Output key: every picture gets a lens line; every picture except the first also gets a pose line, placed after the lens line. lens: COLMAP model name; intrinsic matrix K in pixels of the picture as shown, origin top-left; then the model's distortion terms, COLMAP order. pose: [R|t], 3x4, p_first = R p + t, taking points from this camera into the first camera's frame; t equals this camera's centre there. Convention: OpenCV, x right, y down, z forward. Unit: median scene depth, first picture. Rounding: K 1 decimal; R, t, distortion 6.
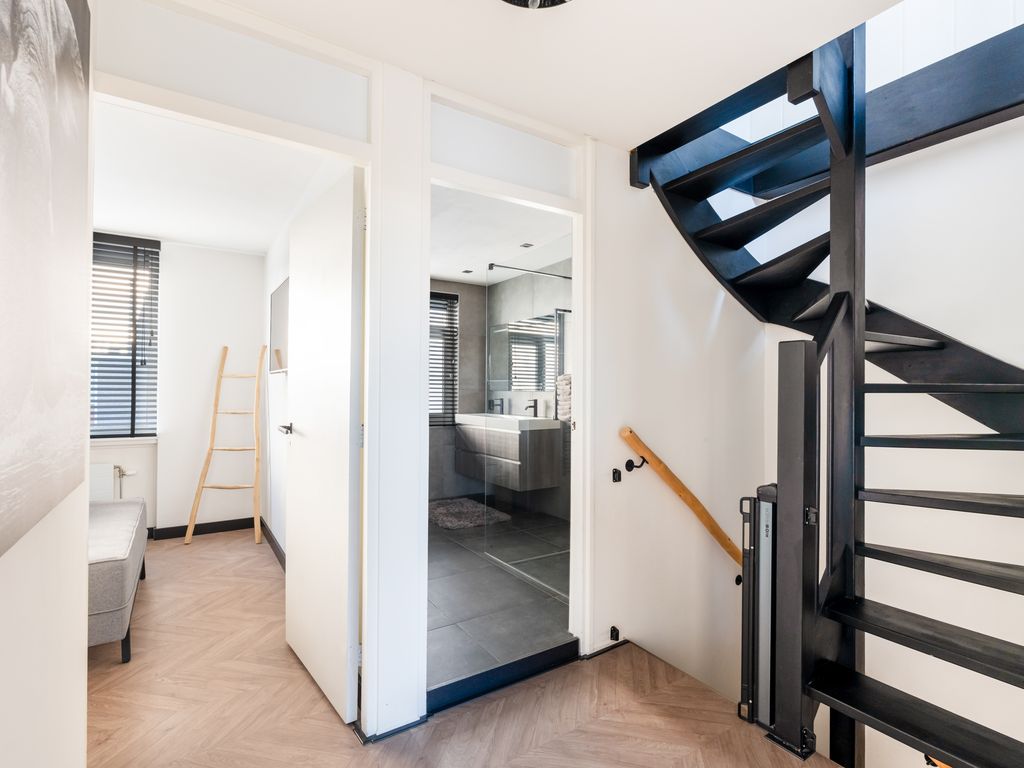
lens RADIAL K [[504.5, 0, 512.0], [0, 504.5, 384.0], [0, 0, 1]] dist [-0.003468, 0.000232]
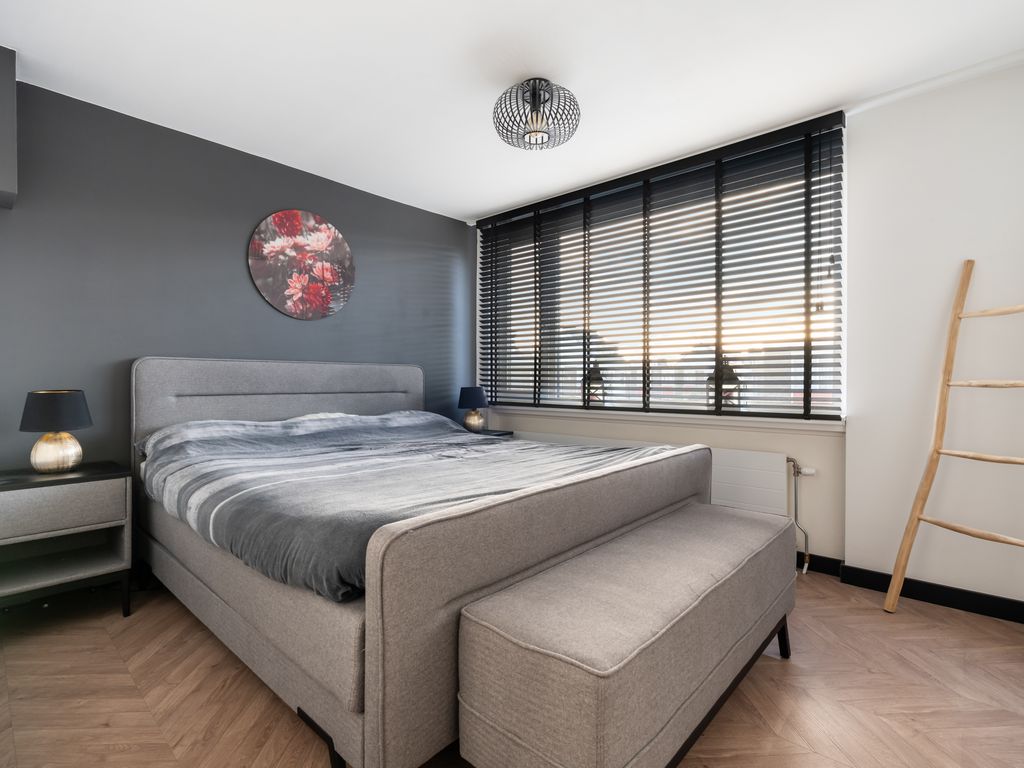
lens RADIAL K [[504.5, 0, 512.0], [0, 504.5, 384.0], [0, 0, 1]] dist [-0.003468, 0.000232]
pose [[0.249109, 0.002152, -0.968473, -0.196143], [0.020353, 0.999765, 0.007457, 0.044947], [0.968262, -0.021569, 0.249007, 0.445078]]
